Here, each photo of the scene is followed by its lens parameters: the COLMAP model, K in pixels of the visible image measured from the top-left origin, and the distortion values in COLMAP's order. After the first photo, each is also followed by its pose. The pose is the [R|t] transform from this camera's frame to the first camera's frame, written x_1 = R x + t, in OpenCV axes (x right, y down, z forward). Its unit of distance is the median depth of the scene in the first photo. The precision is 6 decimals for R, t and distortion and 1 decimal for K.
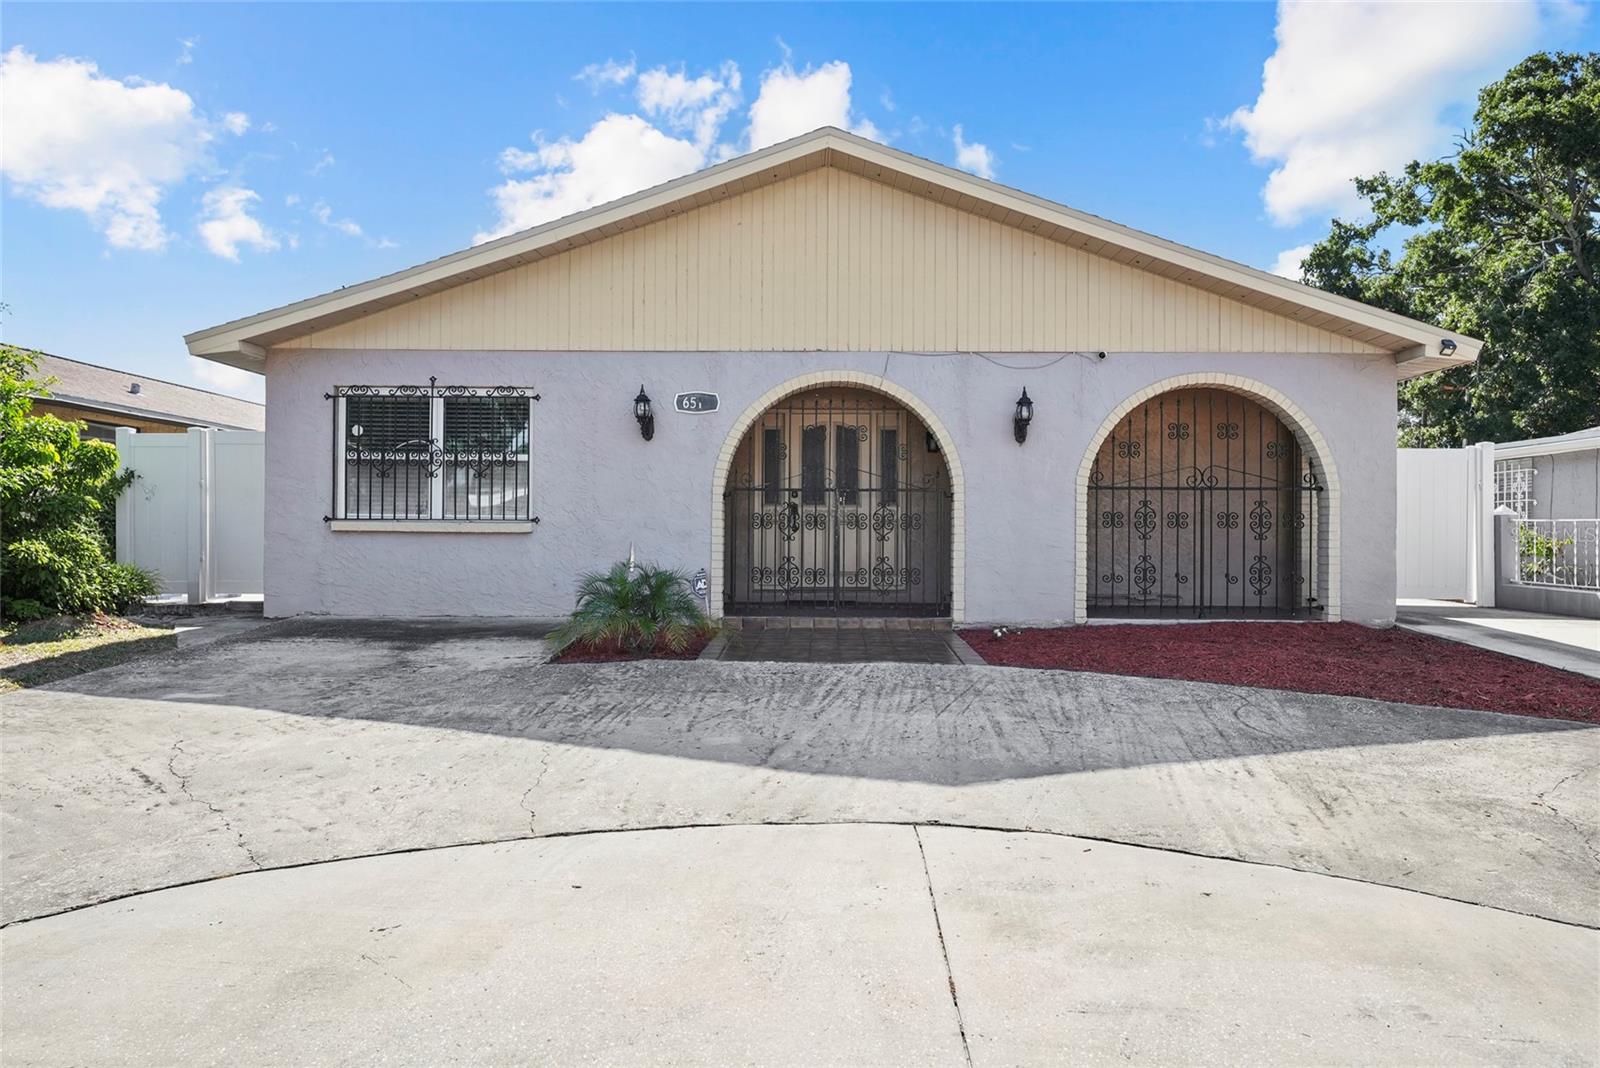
lens RADIAL K [[1066.3, 0, 800.0], [0, 1066.3, 534.0], [0, 0, 1]] dist [0.025873, 0.000188]
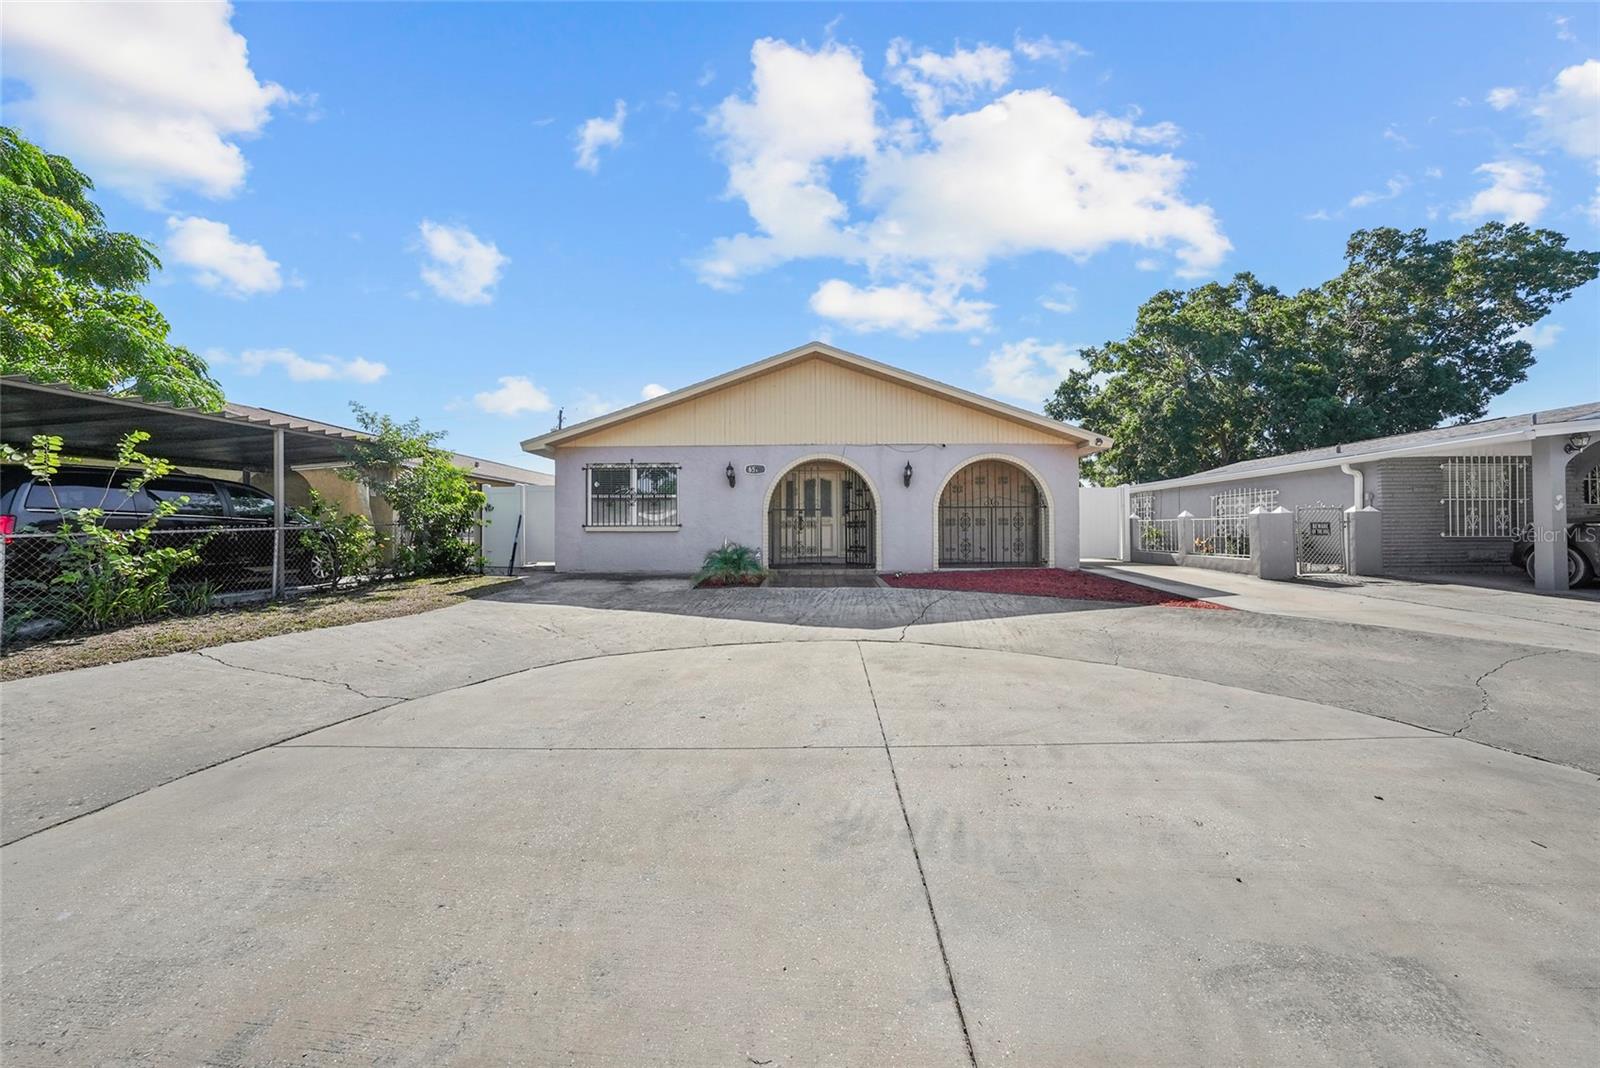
lens RADIAL K [[563.5, 0, 803.5], [0, 563.5, 525.1], [0, 0, 1]] dist [-0.029977, 0.005558]
pose [[0.999910, -0.011485, 0.006913, -0.009291], [0.011585, 0.999825, -0.014663, 0.005702], [-0.006743, 0.014742, 0.999869, -0.124069]]
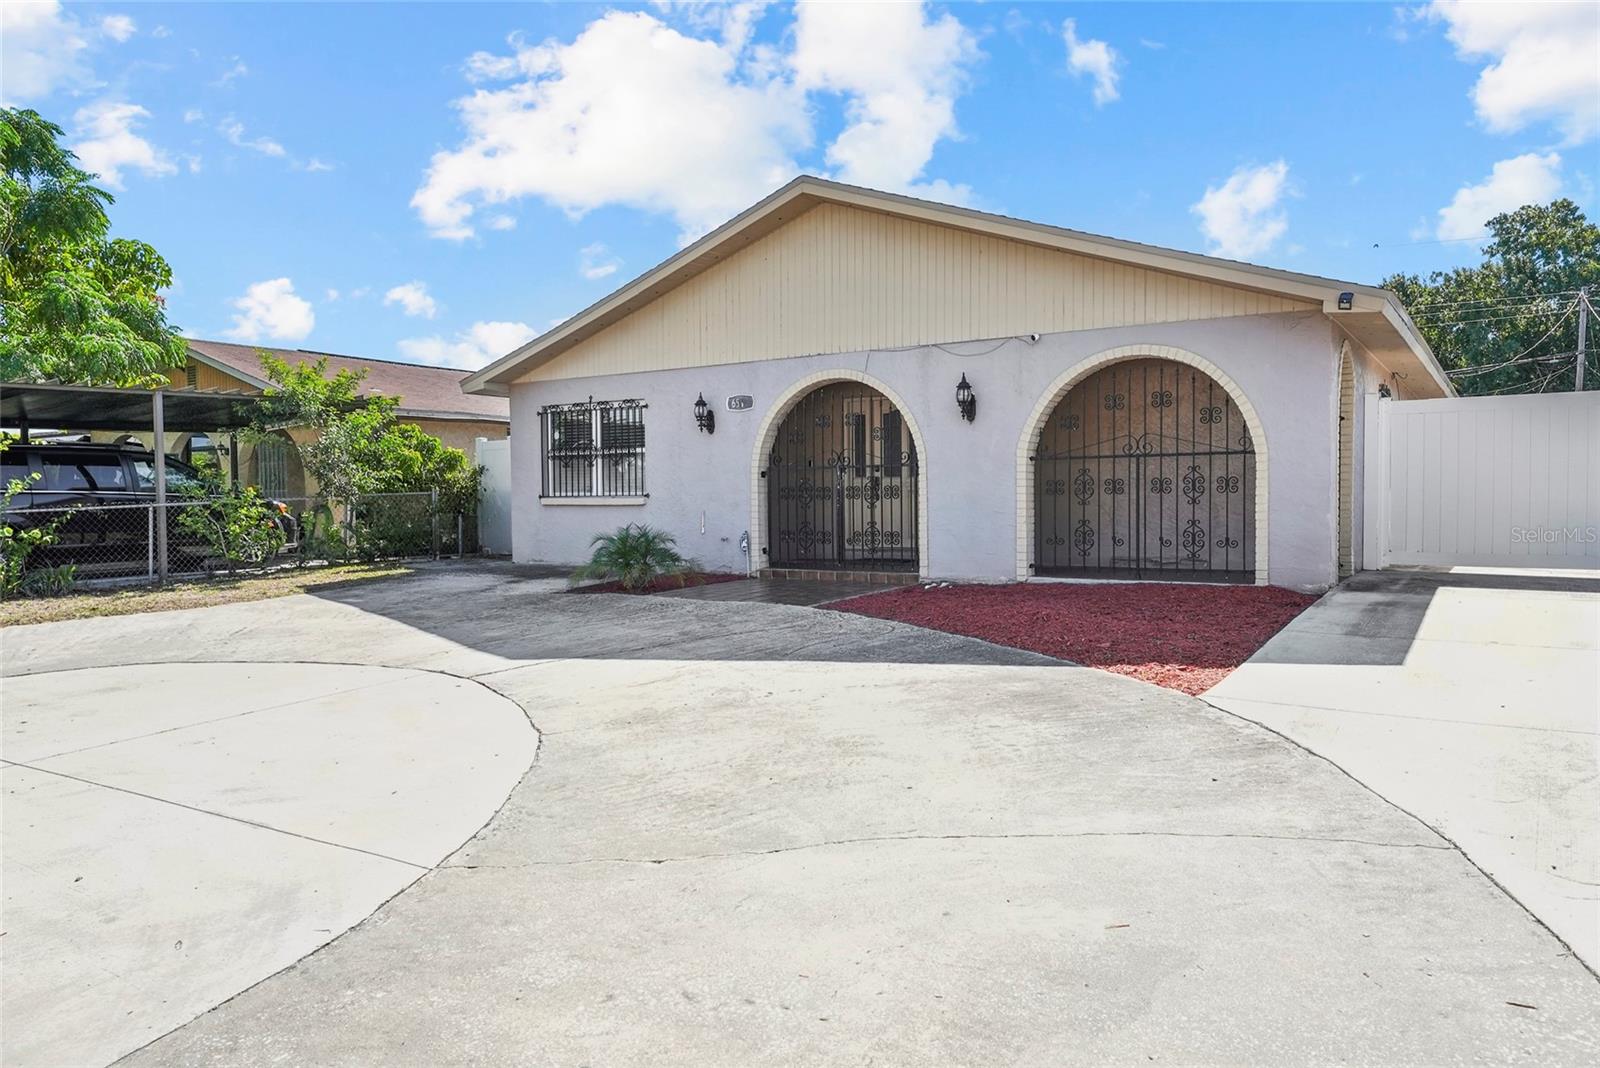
lens RADIAL K [[1066.3, 0, 800.0], [0, 1066.3, 534.0], [0, 0, 1]] dist [0.025873, 0.000188]
pose [[0.851685, 0.003563, -0.524041, 0.642692], [0.013540, 0.999493, 0.028802, -0.000483], [0.523879, -0.031625, 0.851206, -0.067589]]
